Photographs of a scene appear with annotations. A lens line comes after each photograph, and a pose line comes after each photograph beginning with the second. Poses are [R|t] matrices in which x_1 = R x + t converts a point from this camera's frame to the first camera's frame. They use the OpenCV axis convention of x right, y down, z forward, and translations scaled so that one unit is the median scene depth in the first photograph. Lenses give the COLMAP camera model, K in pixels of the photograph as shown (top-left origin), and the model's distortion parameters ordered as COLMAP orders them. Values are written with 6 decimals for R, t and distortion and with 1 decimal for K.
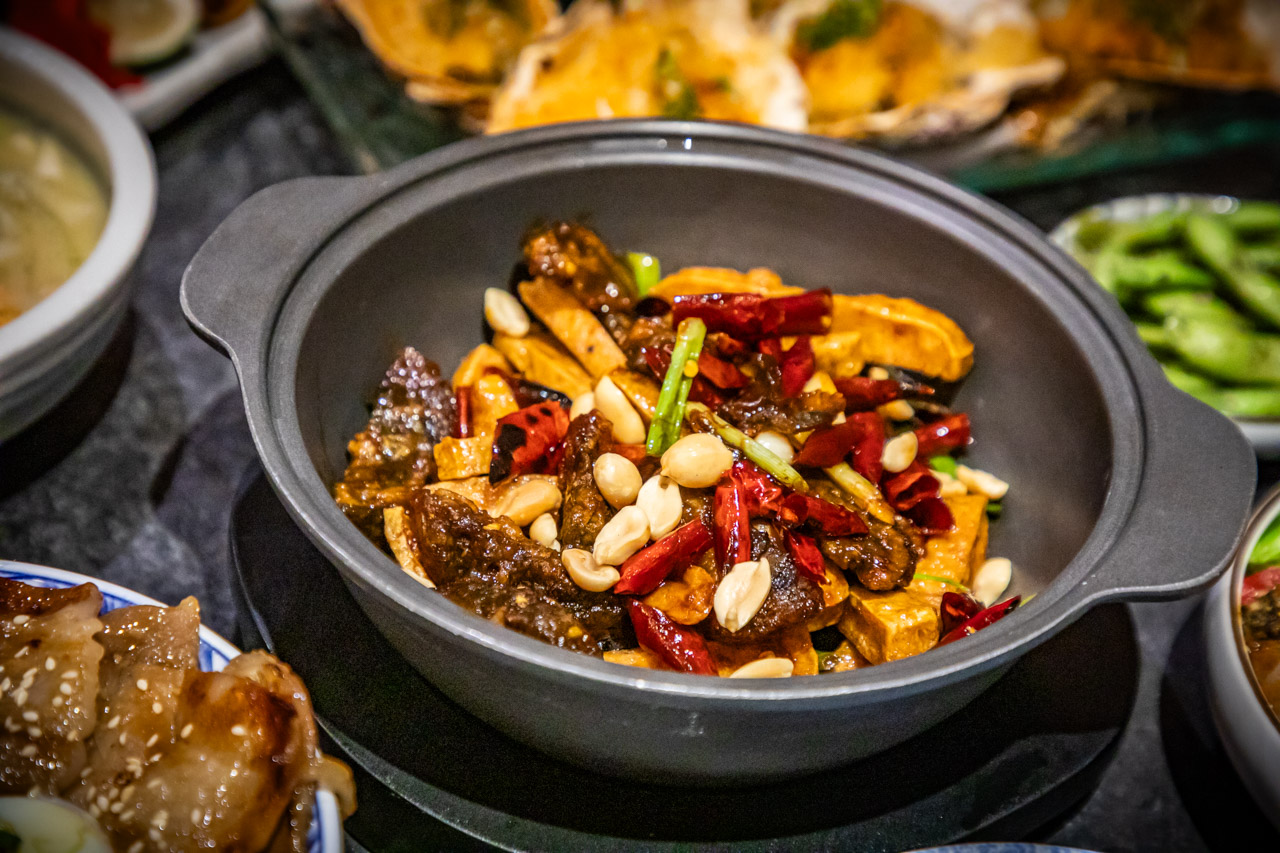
lens RADIAL K [[3227.8, 0, 637.8], [0, 3227.8, 425.6], [0, 0, 1]] dist [-0.190461, 0.000000]
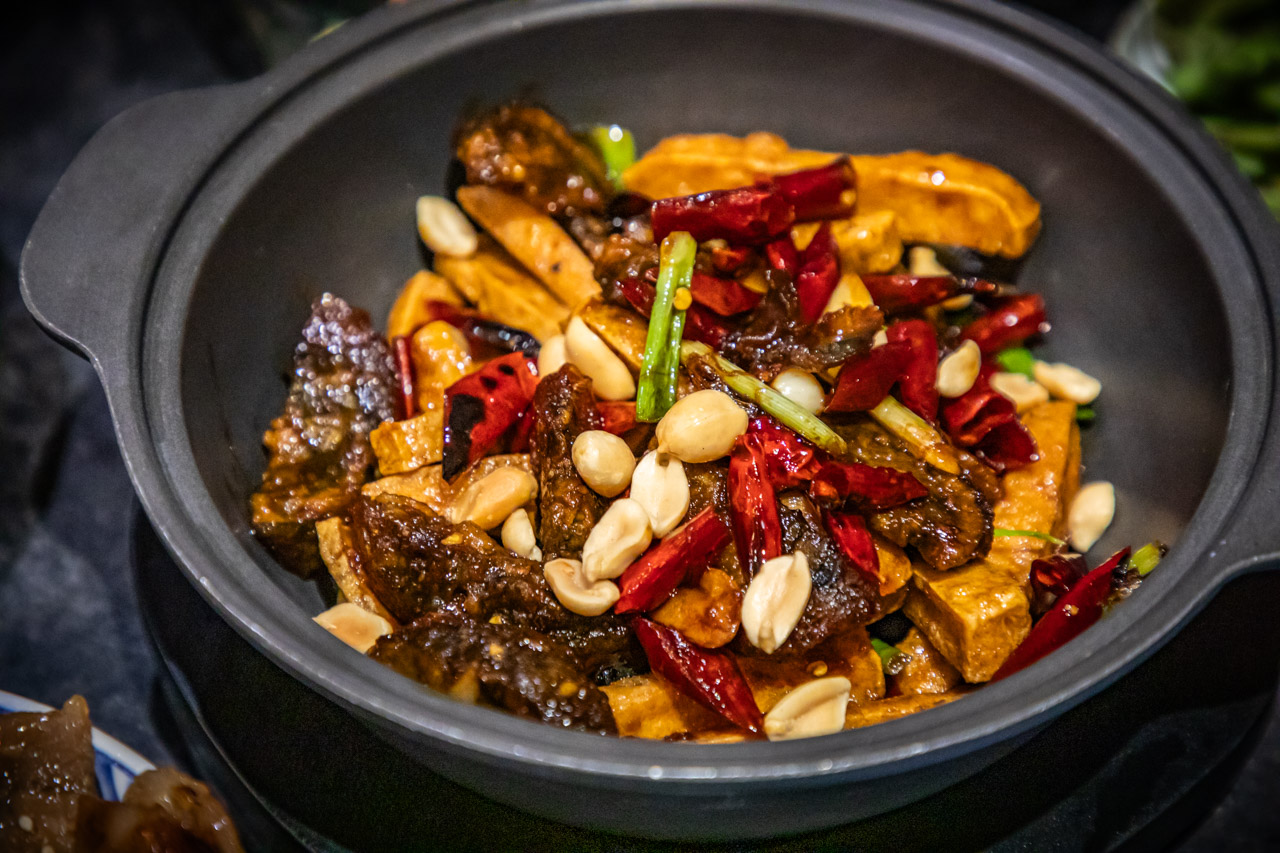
lens RADIAL K [[3362.1, 0, 670.5], [0, 3362.1, 461.0], [0, 0, 1]] dist [0.024667, 0.000000]
pose [[0.993547, -0.110966, -0.023461, 0.028462], [0.113269, 0.981398, 0.155009, -0.106237], [0.005824, -0.156666, 0.987634, 0.187389]]
